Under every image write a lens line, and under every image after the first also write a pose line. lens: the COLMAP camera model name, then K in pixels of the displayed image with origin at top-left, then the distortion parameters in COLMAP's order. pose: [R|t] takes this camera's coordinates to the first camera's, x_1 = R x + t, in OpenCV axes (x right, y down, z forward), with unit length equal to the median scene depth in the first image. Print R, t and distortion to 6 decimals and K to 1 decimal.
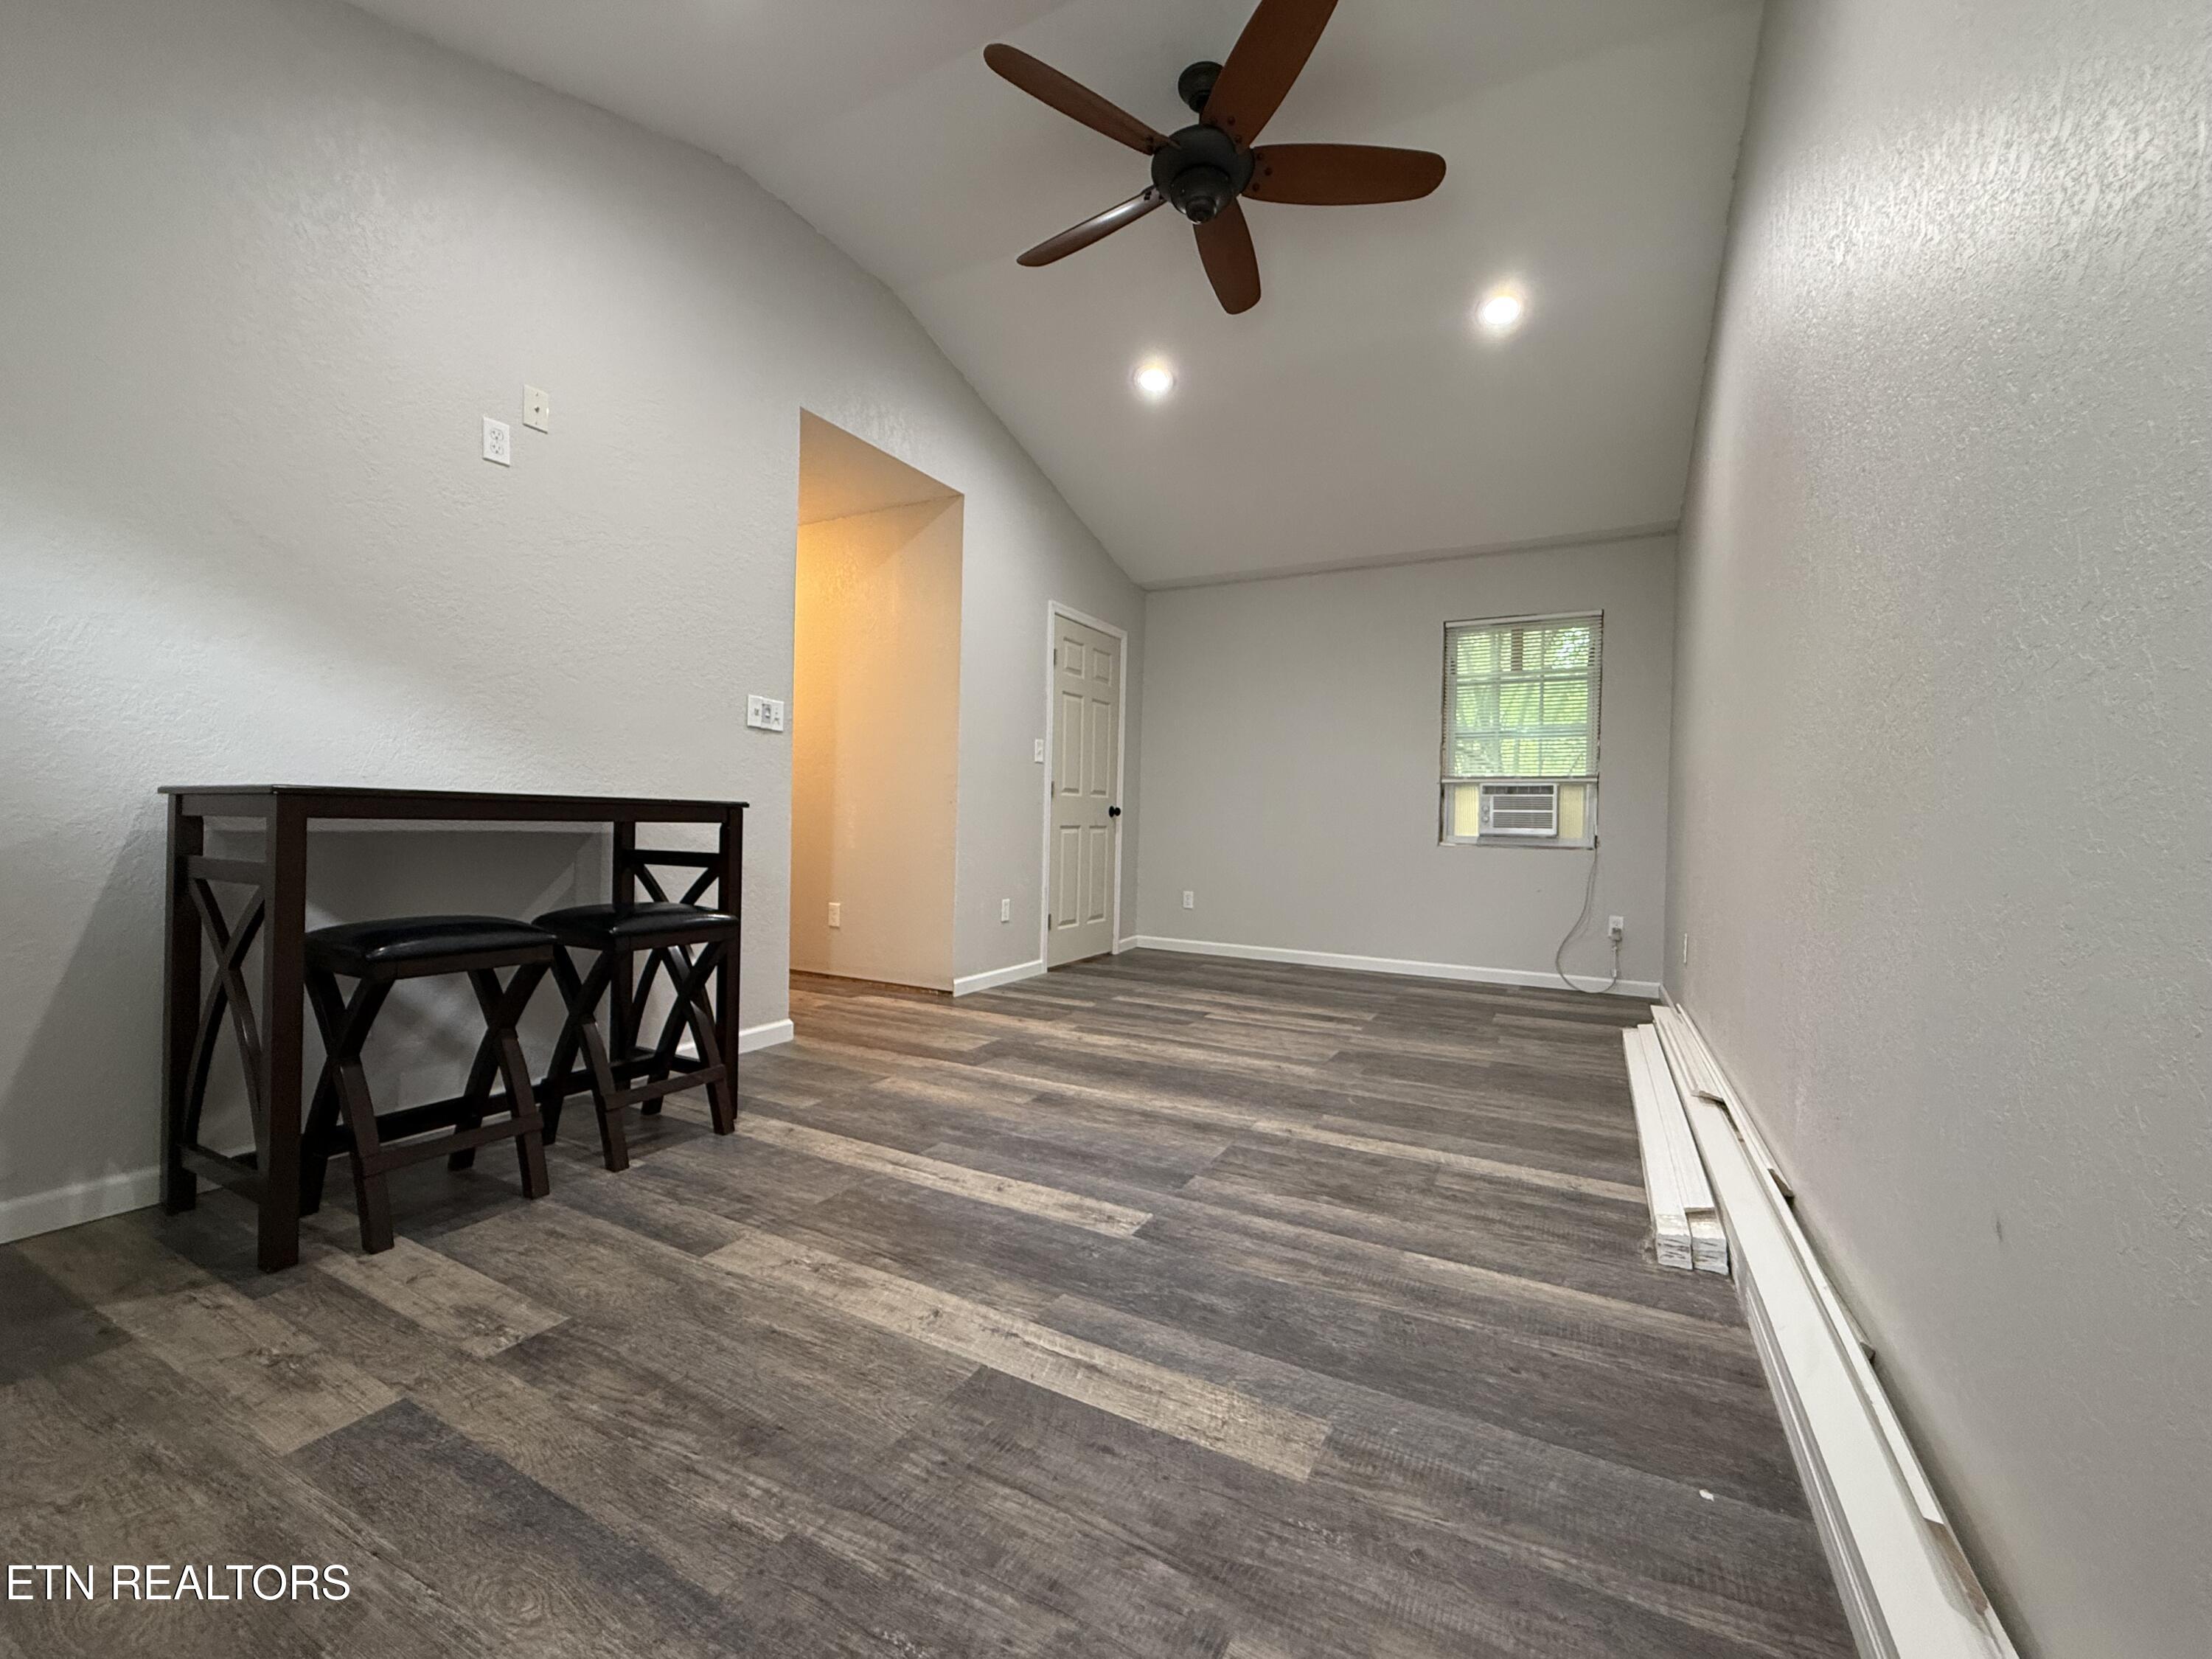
lens RADIAL K [[890.5, 0, 1109.7], [0, 890.5, 828.7], [0, 0, 1]] dist [0.001012, -0.000724]
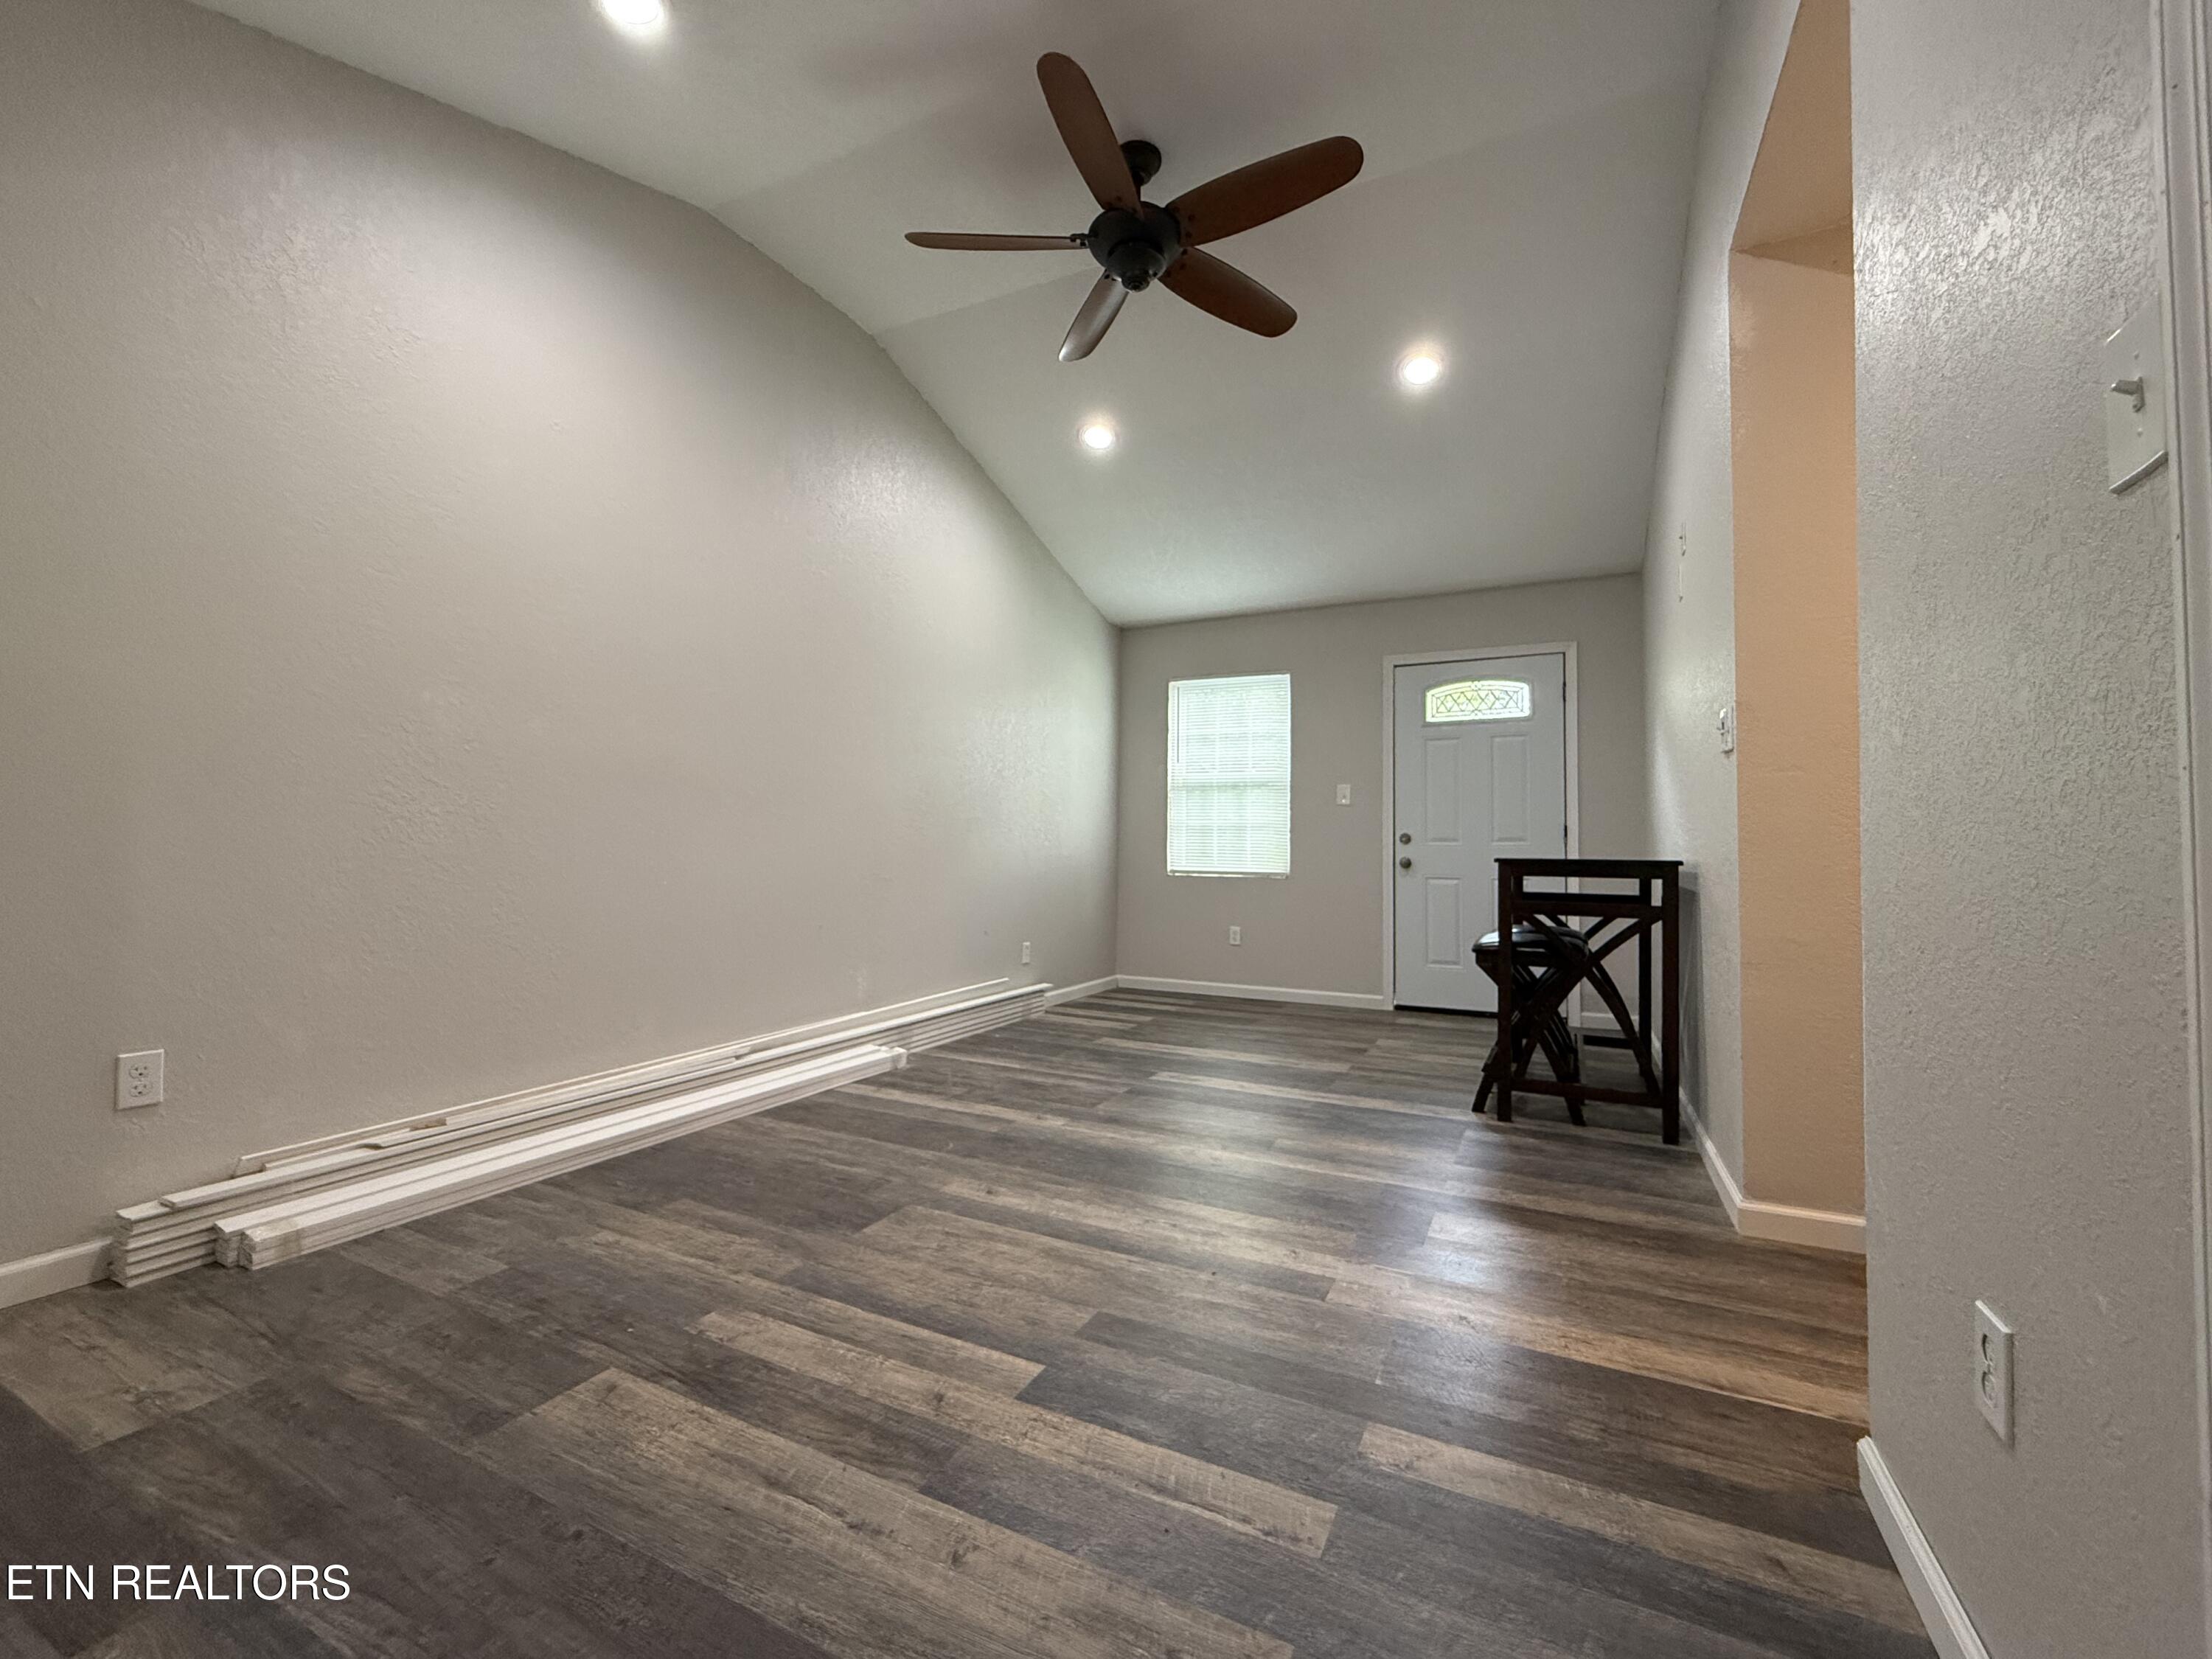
lens RADIAL K [[890.5, 0, 1107.6], [0, 890.5, 828.0], [0, 0, 1]] dist [0.001012, -0.000724]
pose [[-0.999230, -0.032277, -0.022325, 0.139936], [-0.031874, 0.999327, -0.018165, -0.028432], [0.022897, -0.017439, -0.999586, 2.062815]]
